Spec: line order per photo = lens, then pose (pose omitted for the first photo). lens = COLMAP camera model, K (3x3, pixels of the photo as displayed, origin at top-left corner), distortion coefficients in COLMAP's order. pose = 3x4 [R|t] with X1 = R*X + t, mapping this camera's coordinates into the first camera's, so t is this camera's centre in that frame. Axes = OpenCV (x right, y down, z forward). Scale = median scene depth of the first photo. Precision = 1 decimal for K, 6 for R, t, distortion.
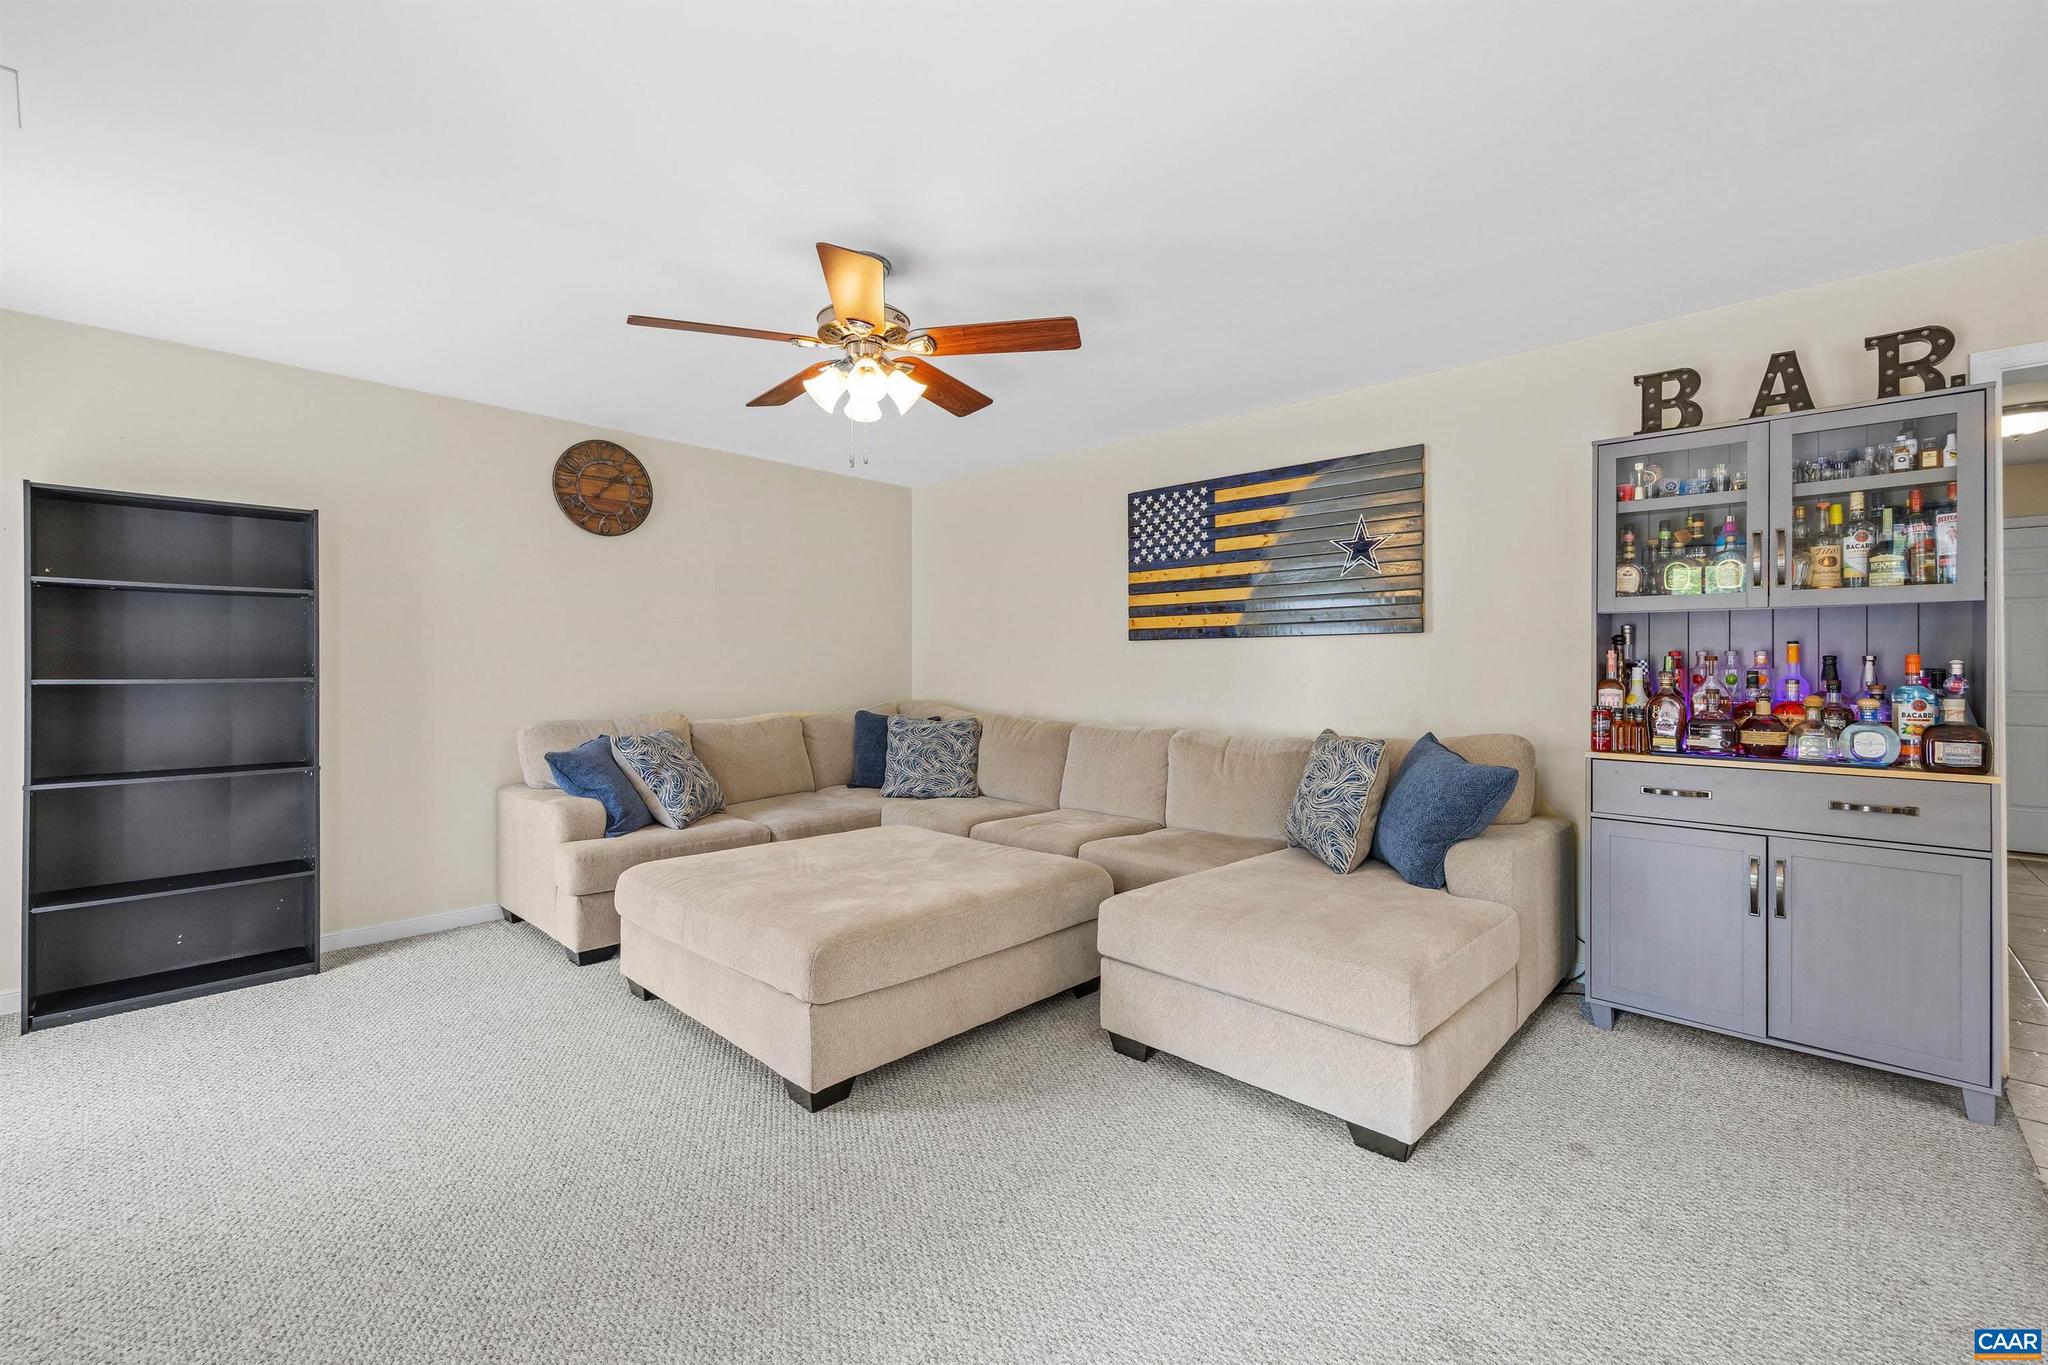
lens RADIAL K [[820.9, 0, 1011.1], [0, 820.9, 677.8], [0, 0, 1]] dist [-0.003407, -0.000675]
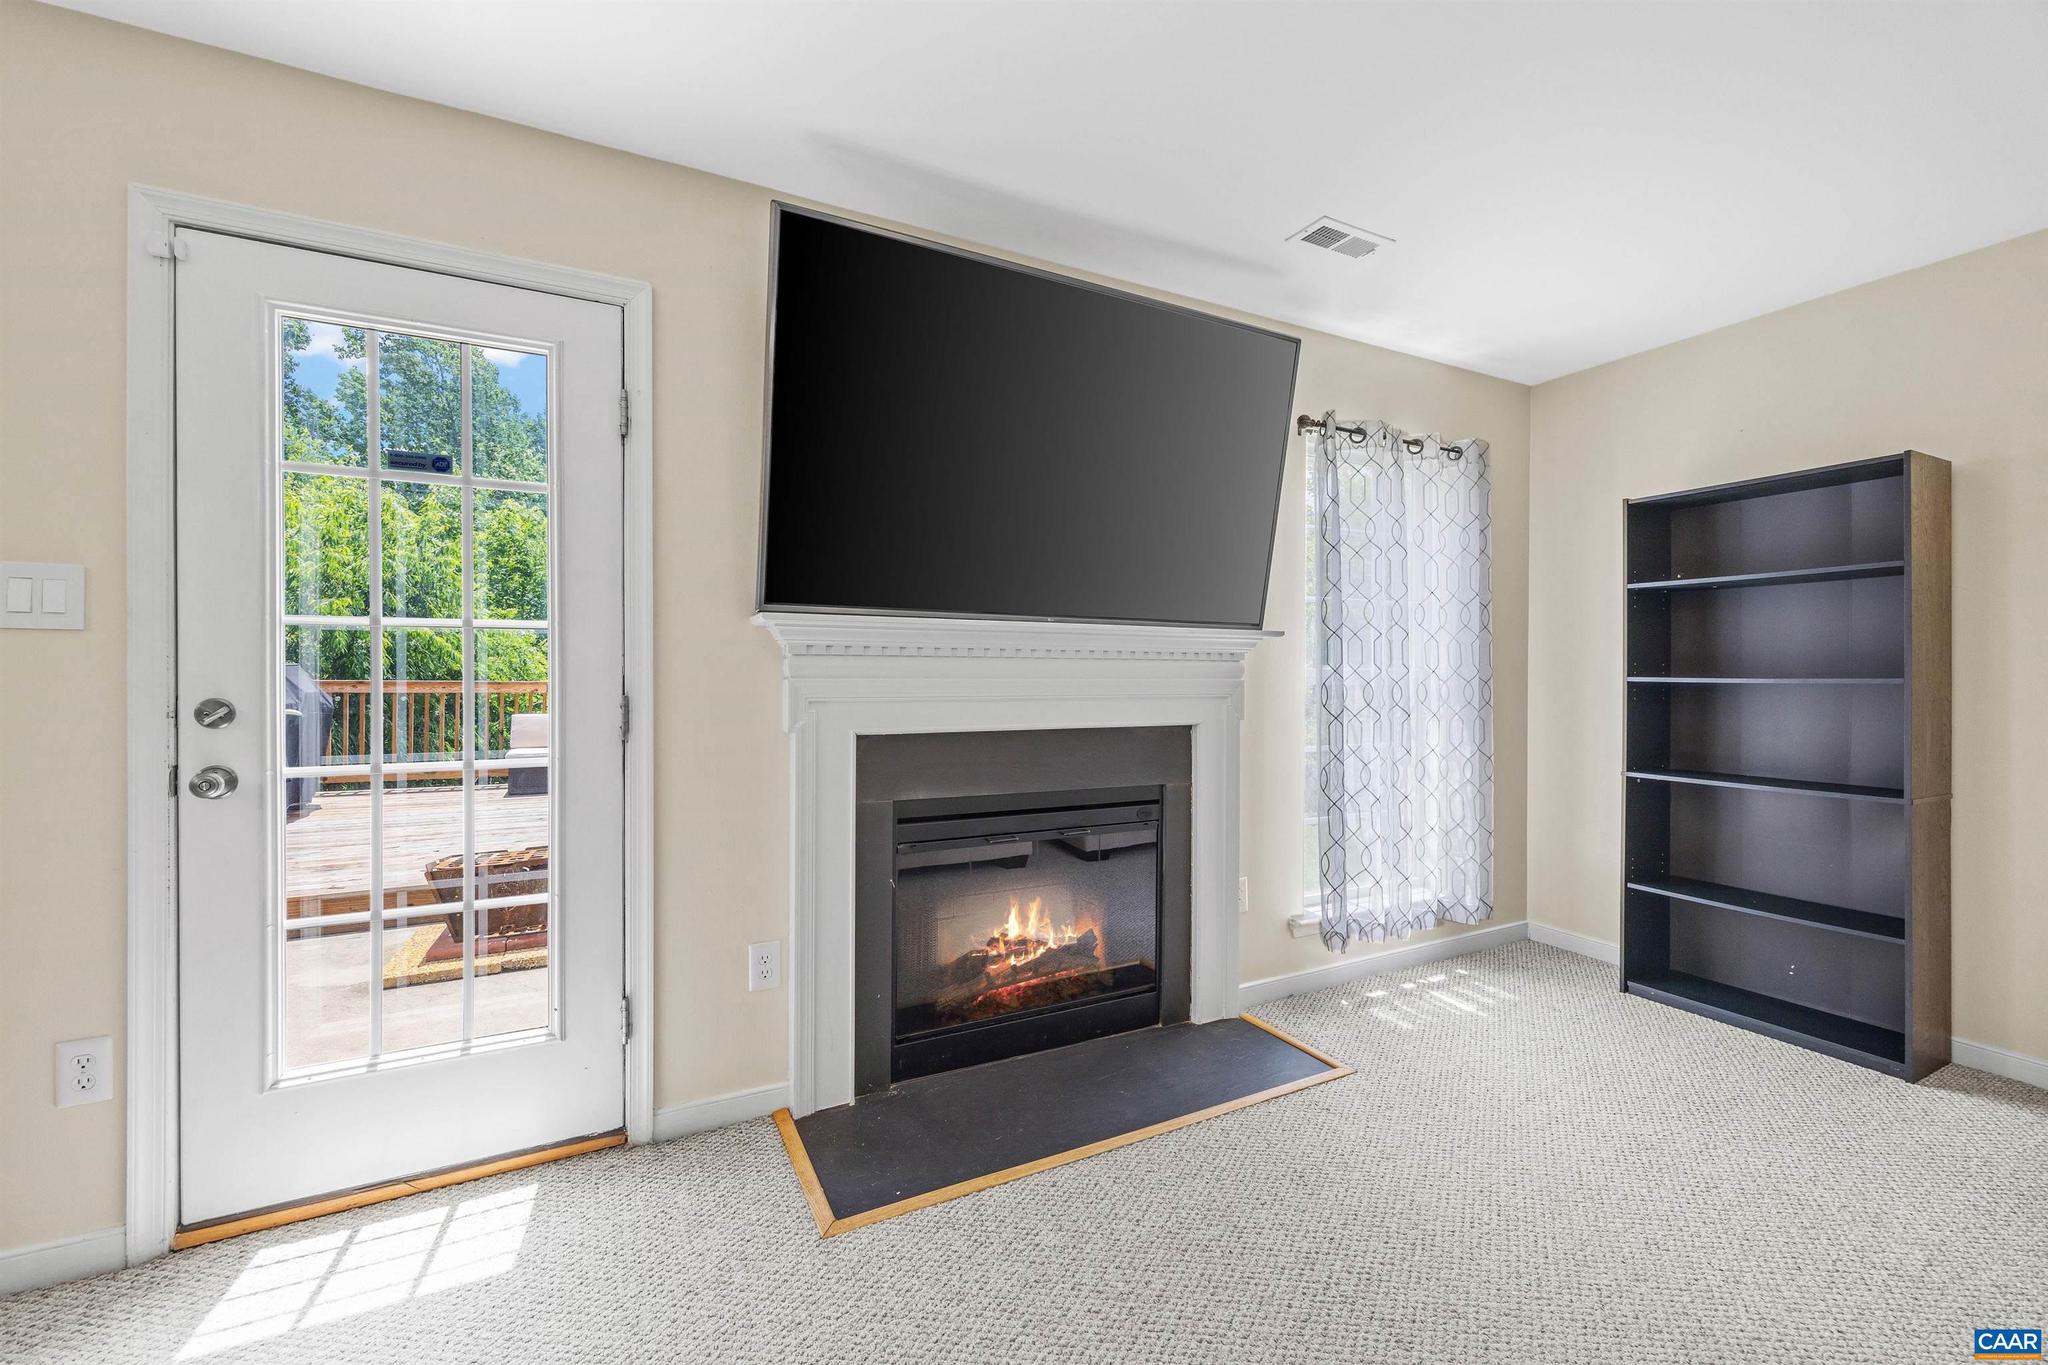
lens RADIAL K [[820.9, 0, 1011.1], [0, 820.9, 677.8], [0, 0, 1]] dist [-0.003407, -0.000675]
pose [[-0.352497, 0.003360, -0.935807, 0.121326], [-0.013824, 0.999866, 0.008797, 0.004733], [0.935711, 0.016038, -0.352403, 0.518189]]
